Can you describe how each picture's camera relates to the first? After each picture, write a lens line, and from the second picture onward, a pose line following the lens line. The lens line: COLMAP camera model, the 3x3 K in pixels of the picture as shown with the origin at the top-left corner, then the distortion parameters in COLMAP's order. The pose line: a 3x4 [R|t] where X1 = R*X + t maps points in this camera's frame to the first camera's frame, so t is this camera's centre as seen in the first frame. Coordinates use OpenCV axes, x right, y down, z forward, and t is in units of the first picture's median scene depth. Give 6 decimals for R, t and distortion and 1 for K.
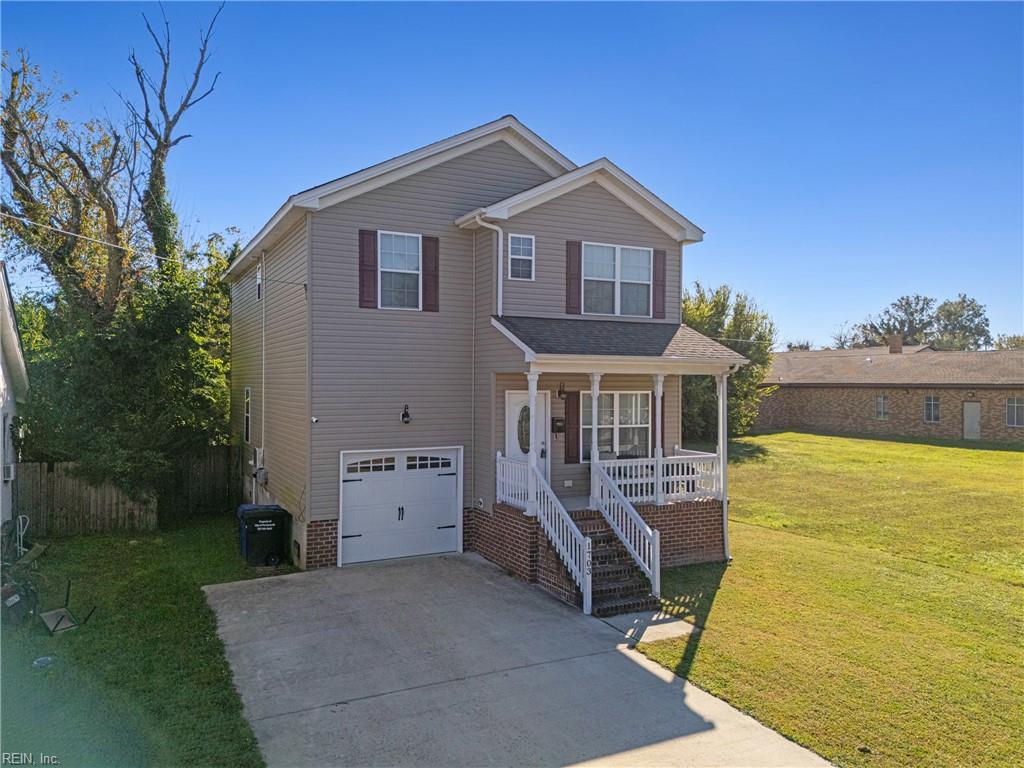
lens RADIAL K [[753.0, 0, 512.0], [0, 753.0, 384.0], [0, 0, 1]] dist [0.077564, -0.076306]
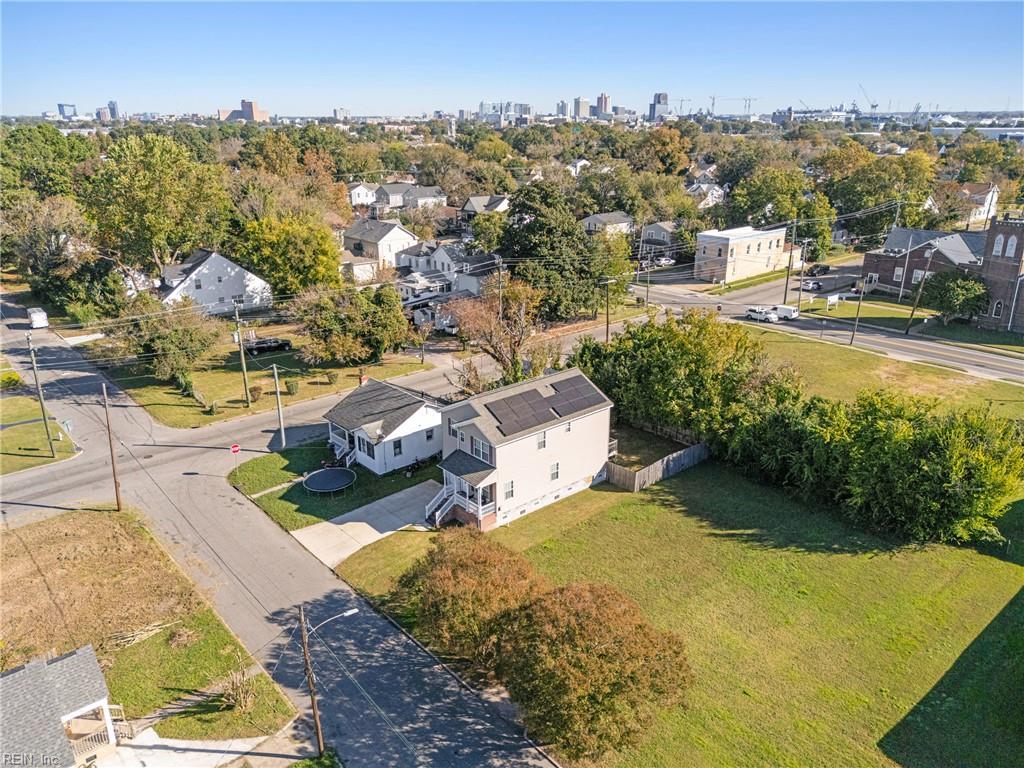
lens RADIAL K [[753.0, 0, 512.0], [0, 753.0, 384.0], [0, 0, 1]] dist [0.077564, -0.076306]
pose [[0.239068, 0.319259, -0.917017, 3.521208], [0.002630, 0.944186, 0.329404, -1.692540], [0.970999, -0.081162, 0.224885, 0.405965]]
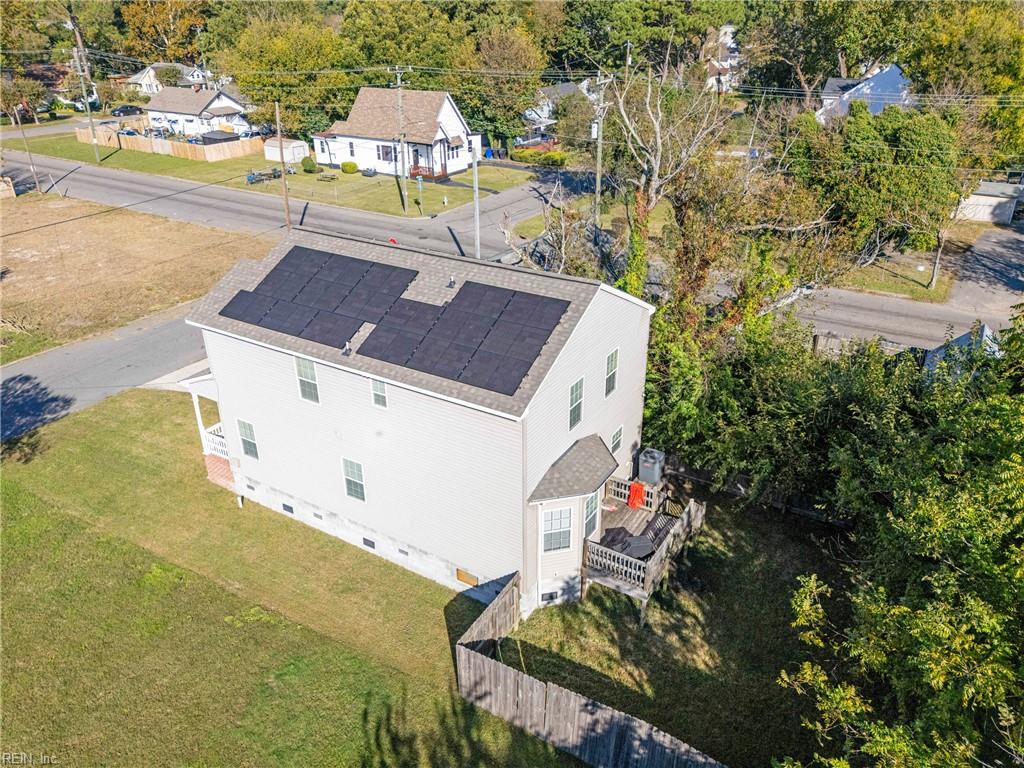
lens RADIAL K [[753.0, 0, 512.0], [0, 753.0, 384.0], [0, 0, 1]] dist [0.077564, -0.076306]
pose [[-0.853363, 0.235753, -0.464965, 0.471714], [0.002287, 0.893588, 0.448882, -0.826948], [0.521312, 0.381996, -0.763094, 2.788668]]
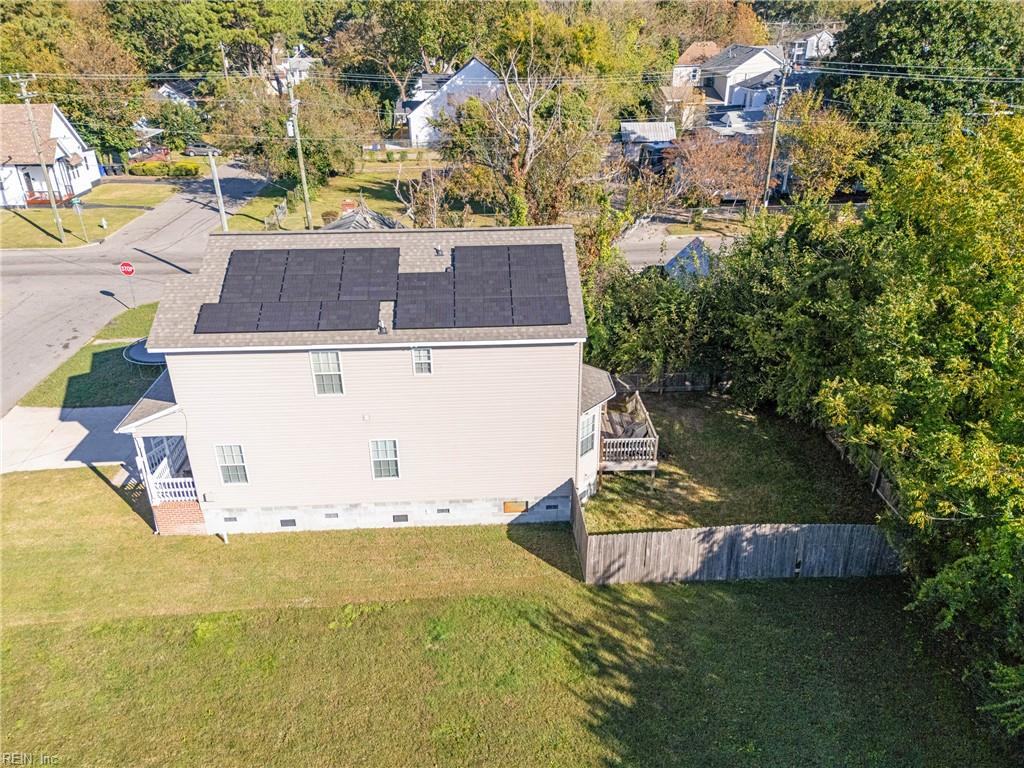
lens RADIAL K [[753.0, 0, 512.0], [0, 753.0, 384.0], [0, 0, 1]] dist [0.077564, -0.076306]
pose [[-0.410794, 0.406987, -0.815849, 1.207479], [0.004241, 0.895682, 0.444675, -0.801797], [0.911718, 0.179210, -0.369667, 2.304148]]
